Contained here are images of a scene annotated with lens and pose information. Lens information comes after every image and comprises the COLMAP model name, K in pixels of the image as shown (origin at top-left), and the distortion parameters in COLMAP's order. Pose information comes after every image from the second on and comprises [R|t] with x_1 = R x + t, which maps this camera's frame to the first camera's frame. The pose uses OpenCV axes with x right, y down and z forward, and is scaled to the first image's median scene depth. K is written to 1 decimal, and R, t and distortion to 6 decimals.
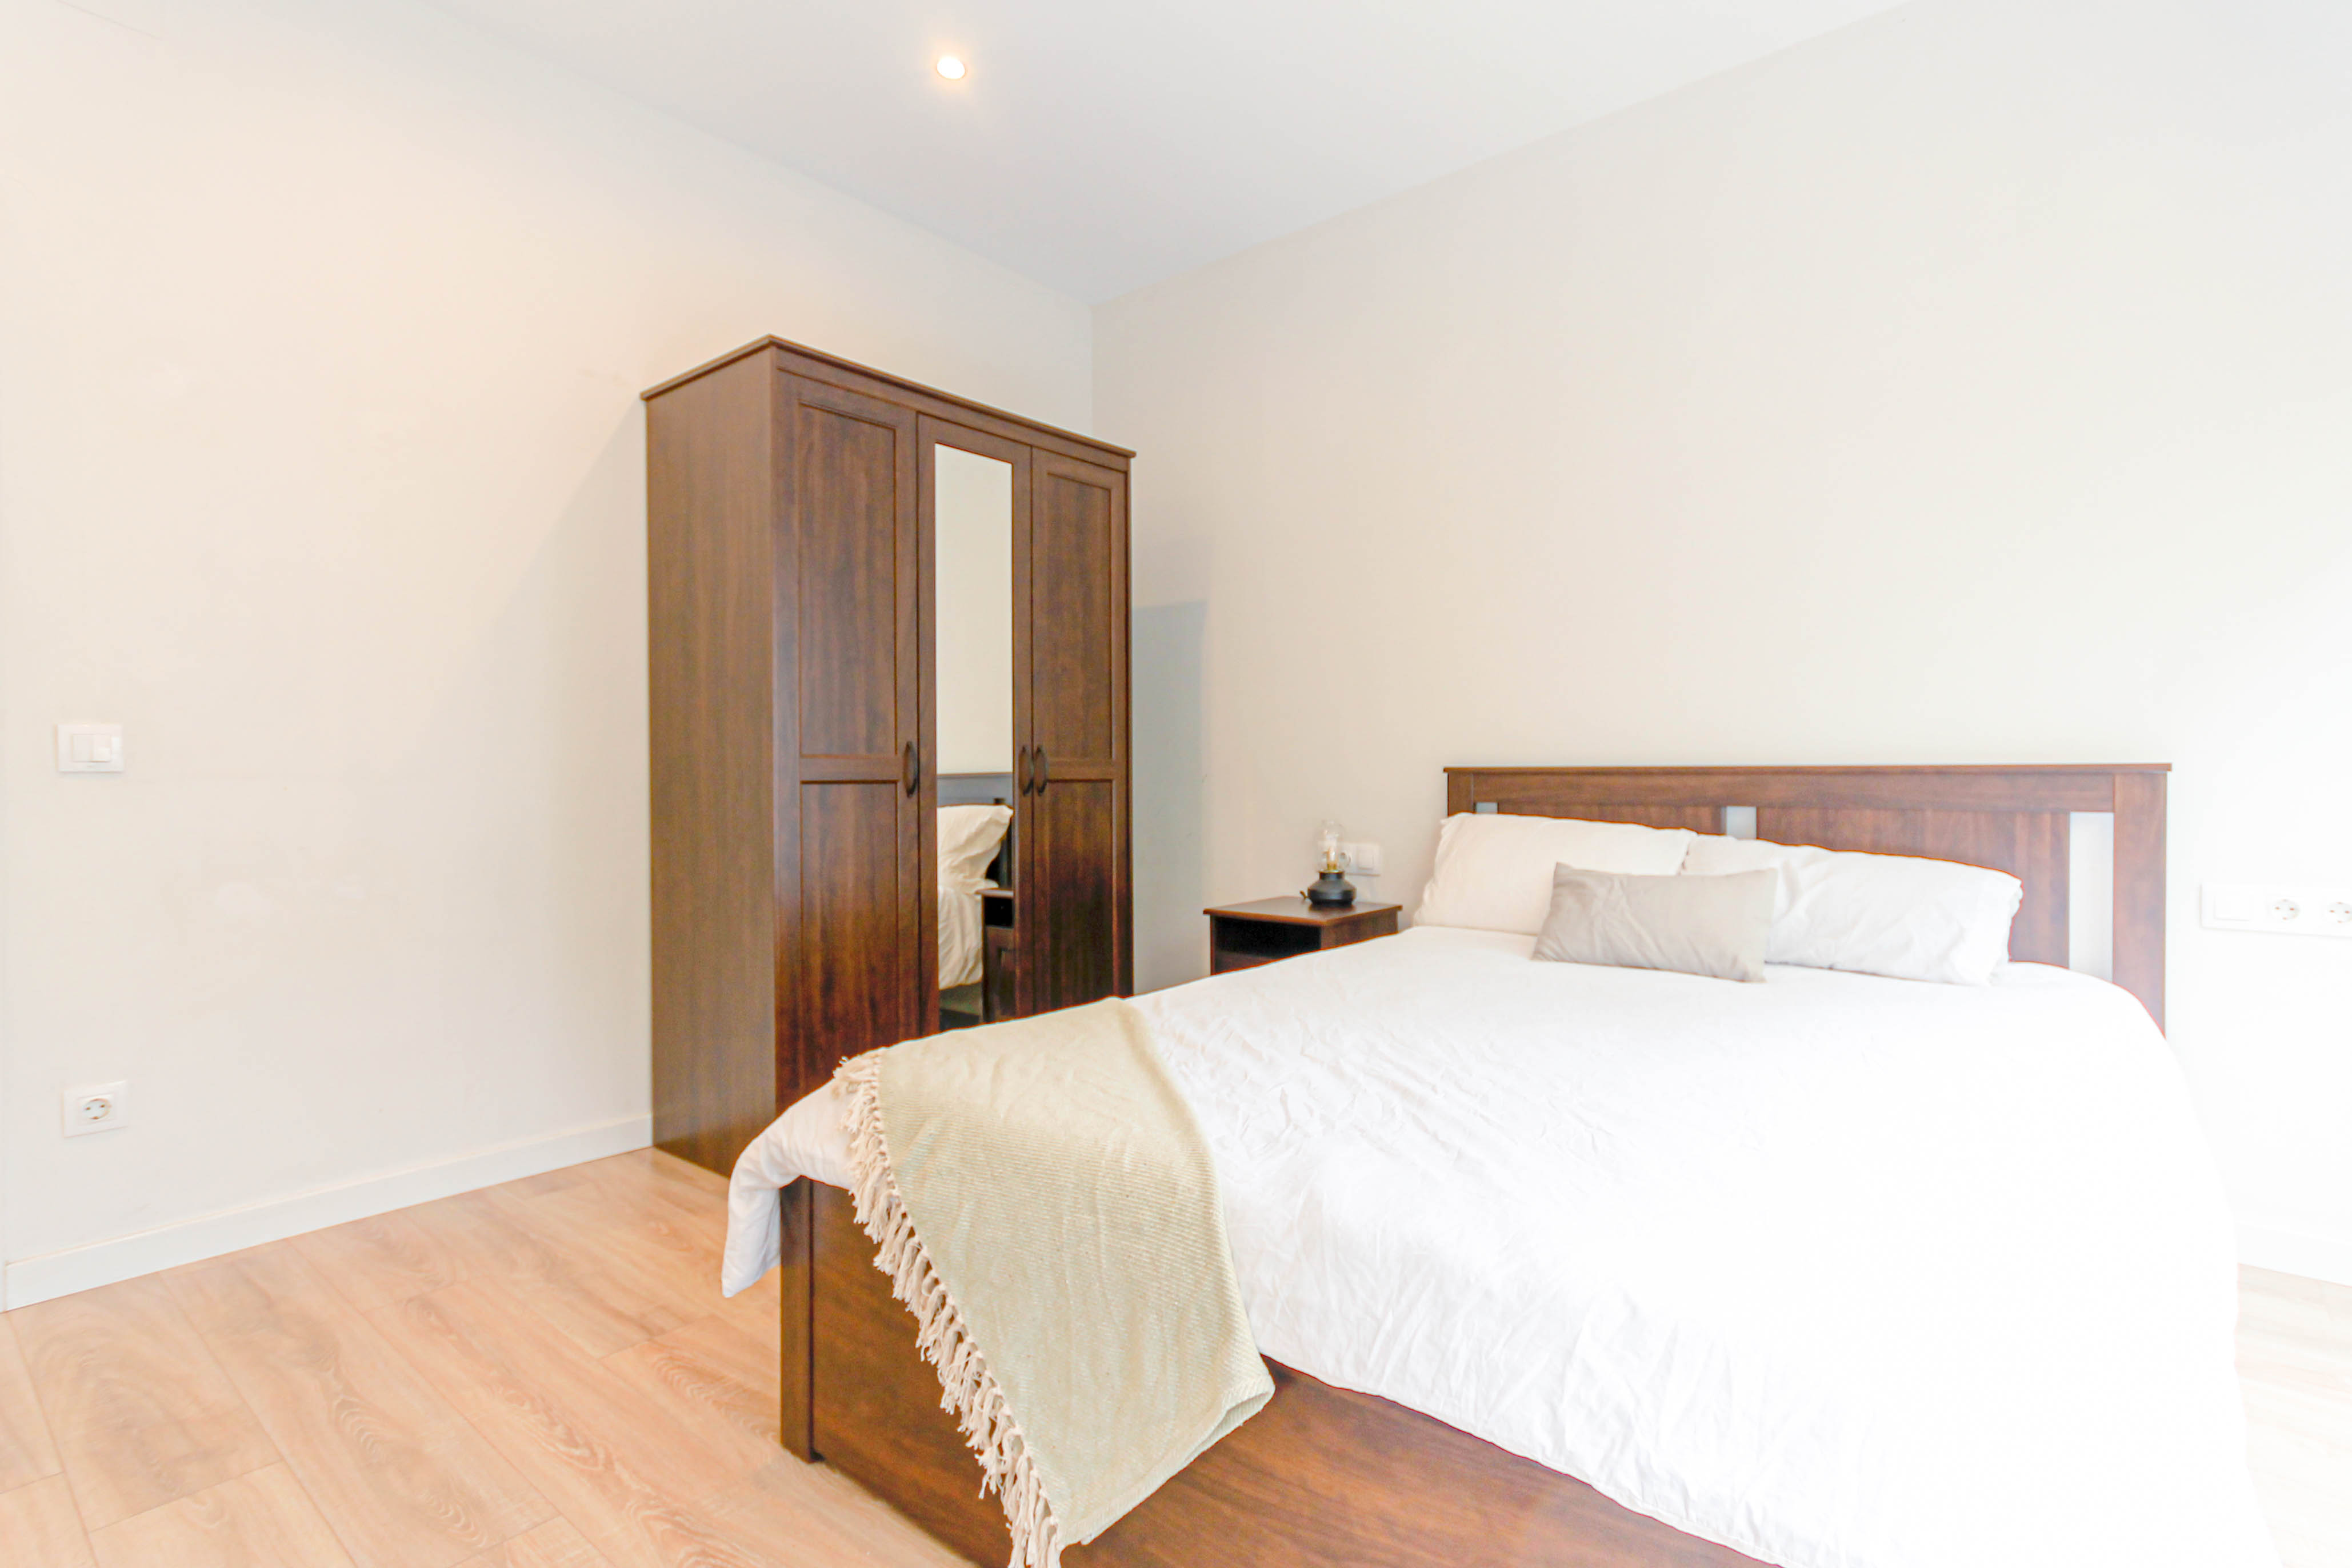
lens RADIAL K [[1148.9, 0, 1189.1], [0, 1148.9, 789.4], [0, 0, 1]] dist [-0.004660, 0.011085]
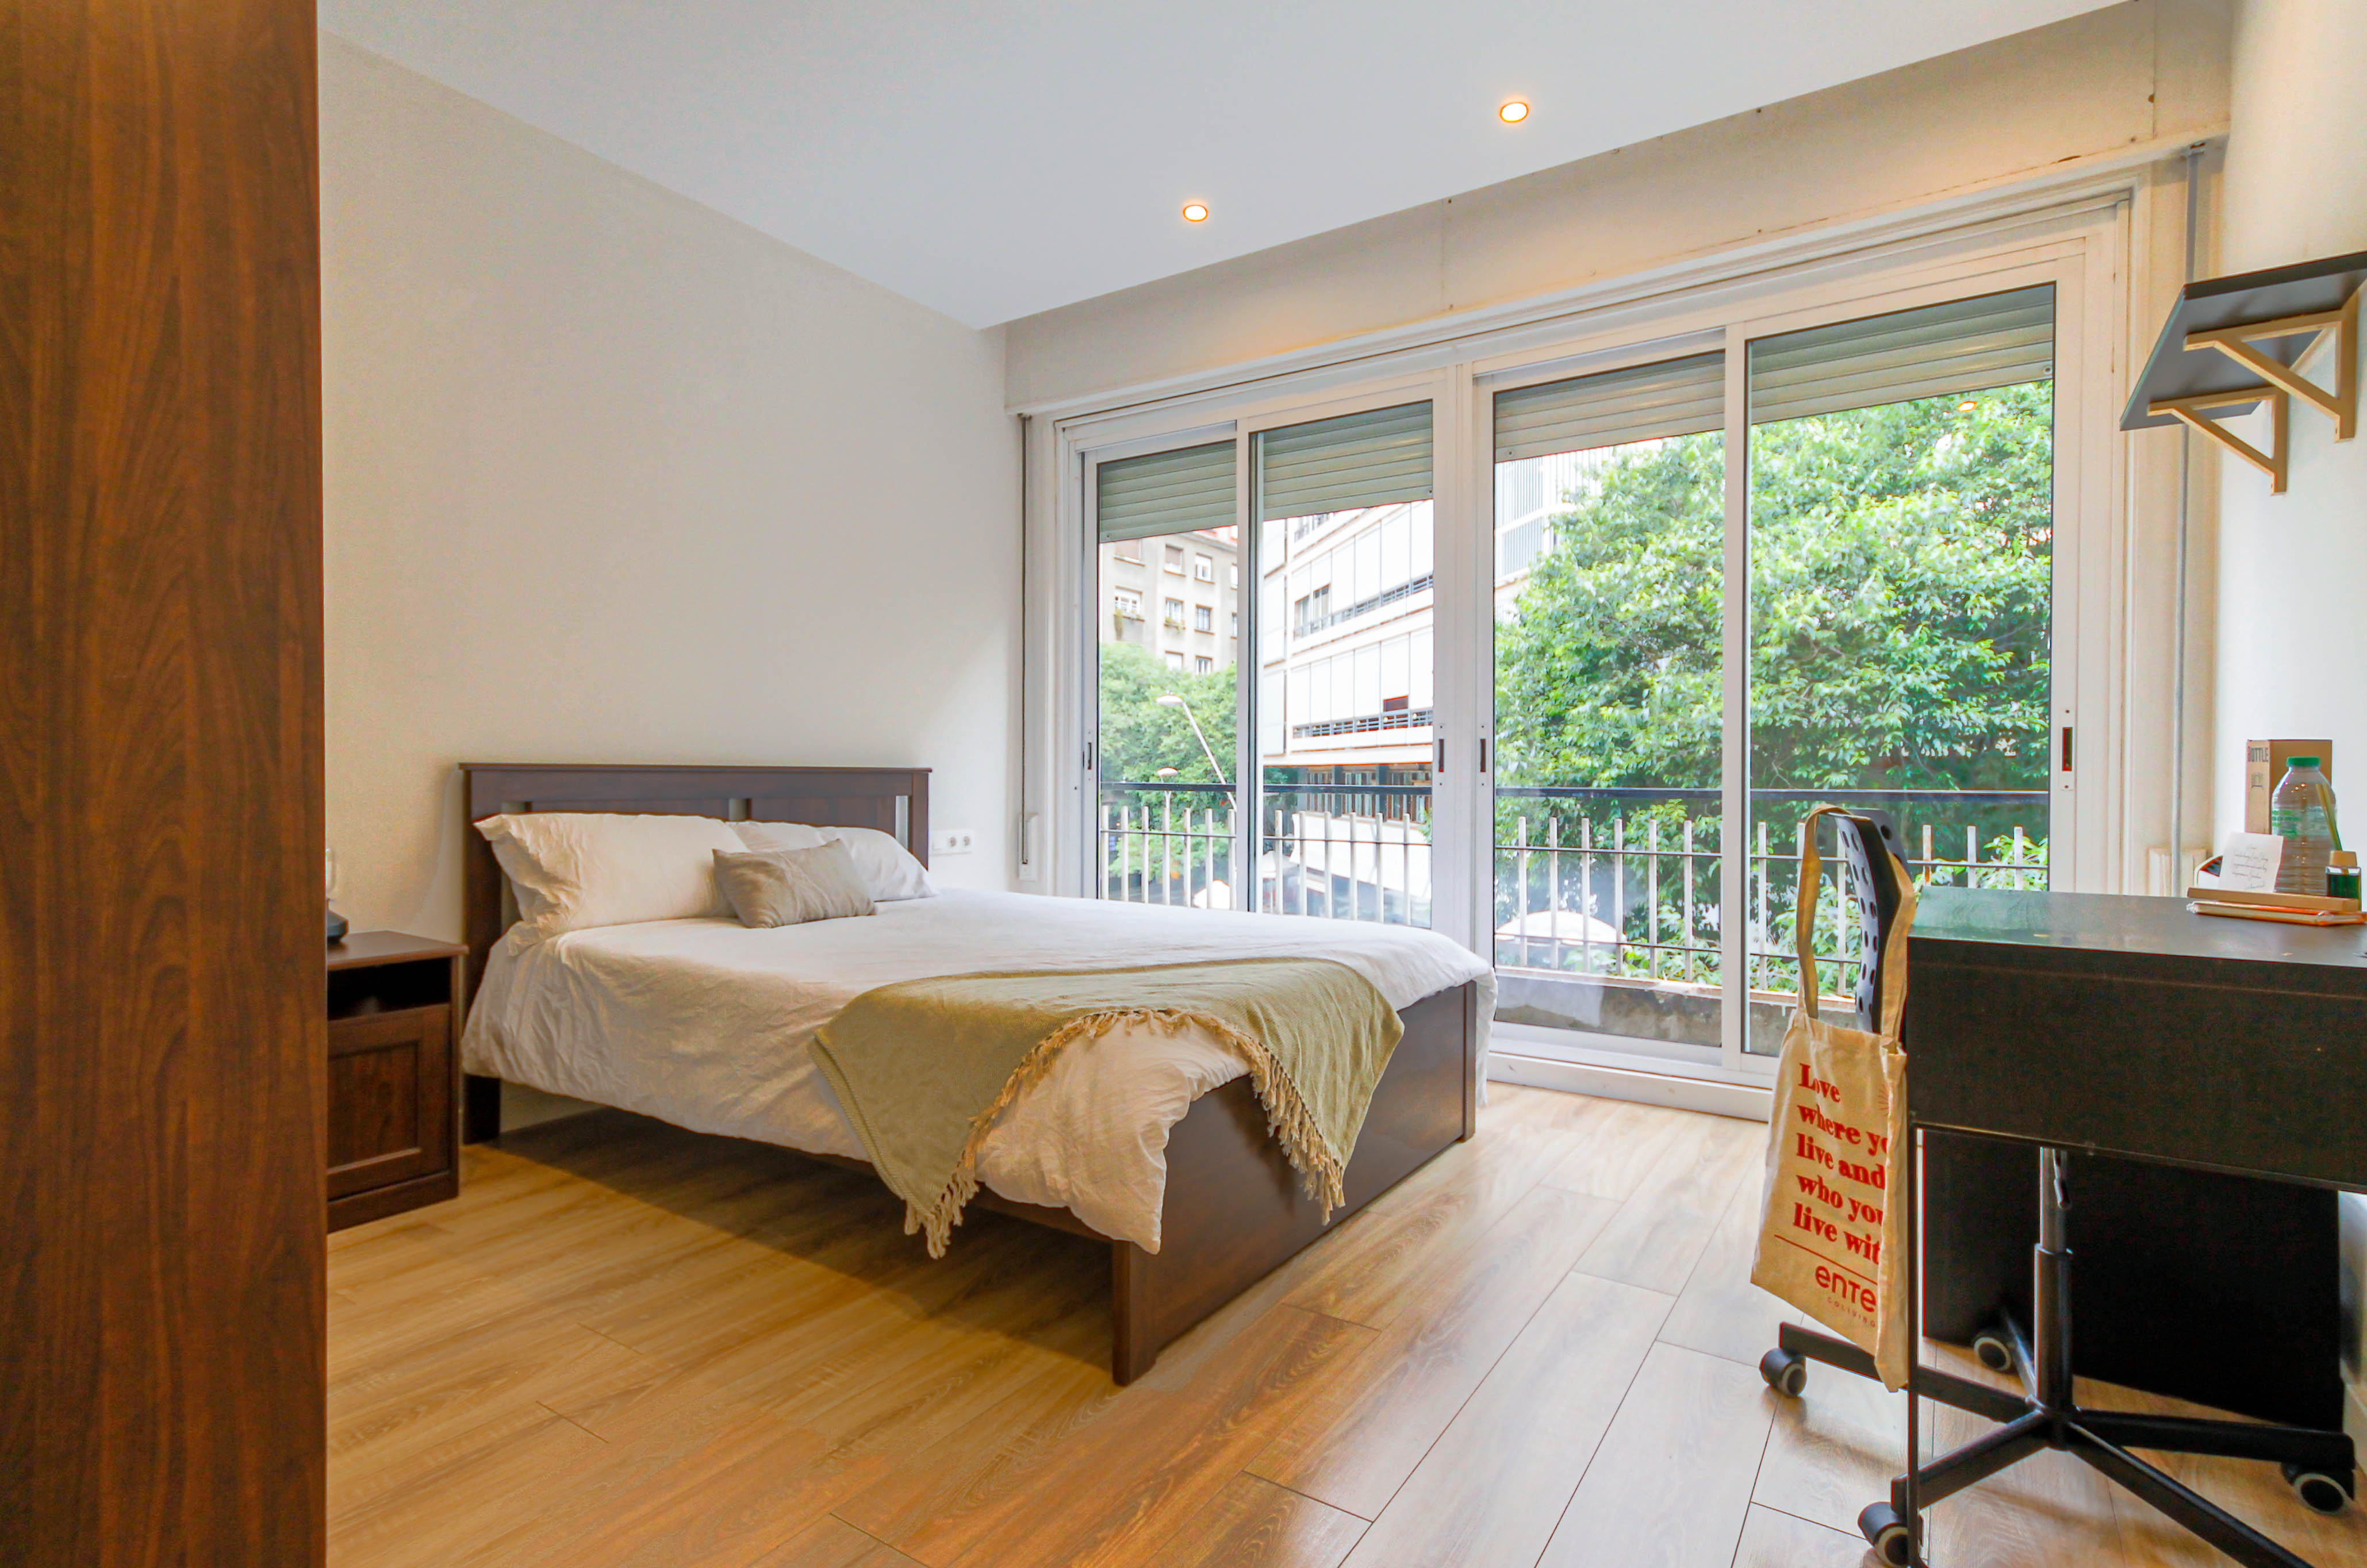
lens RADIAL K [[1156.1, 0, 1196.7], [0, 1156.1, 789.5], [0, 0, 1]] dist [-0.004660, 0.011085]
pose [[-0.102028, -0.009983, 0.994731, -0.985058], [0.013003, 0.999851, 0.011368, -0.003702], [-0.994697, 0.014094, -0.101883, 0.707970]]
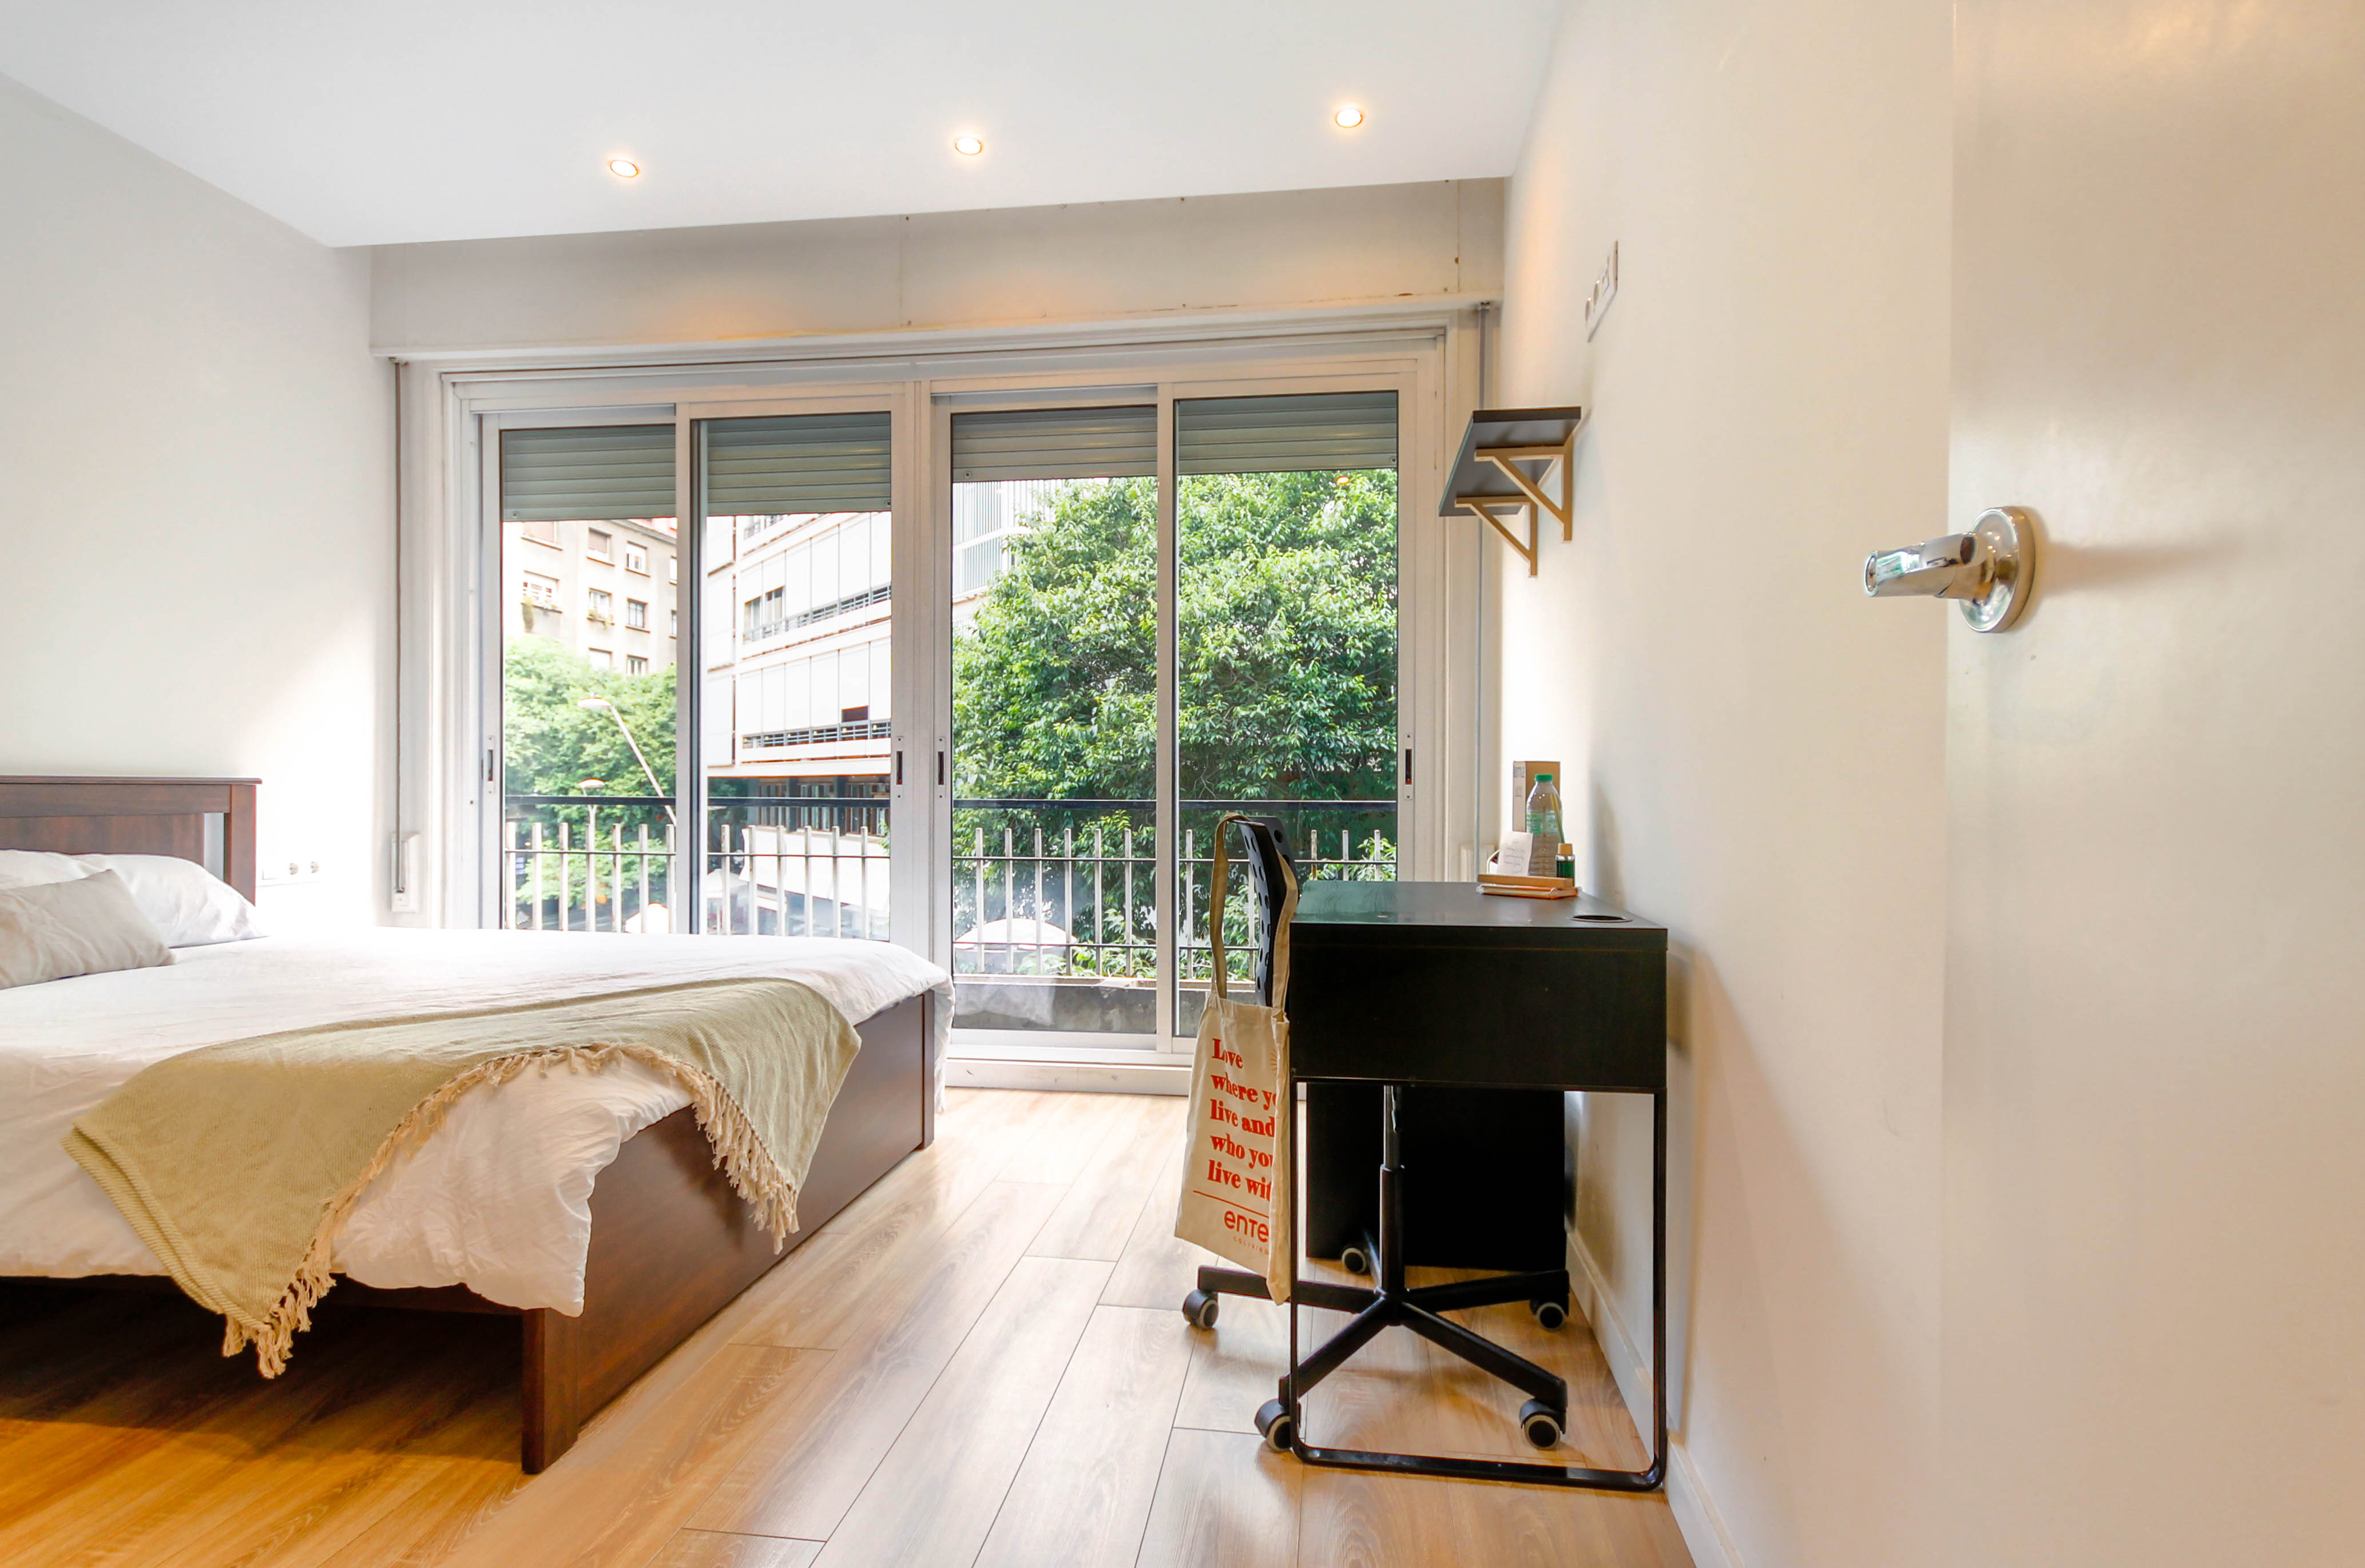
lens RADIAL K [[1155.2, 0, 1195.7], [0, 1155.2, 789.5], [0, 0, 1]] dist [-0.004660, 0.011085]
pose [[-0.530291, 0.000761, 0.847815, -1.006090], [0.011932, 0.999907, 0.006565, -0.003751], [-0.847732, 0.013597, -0.530251, 0.710227]]
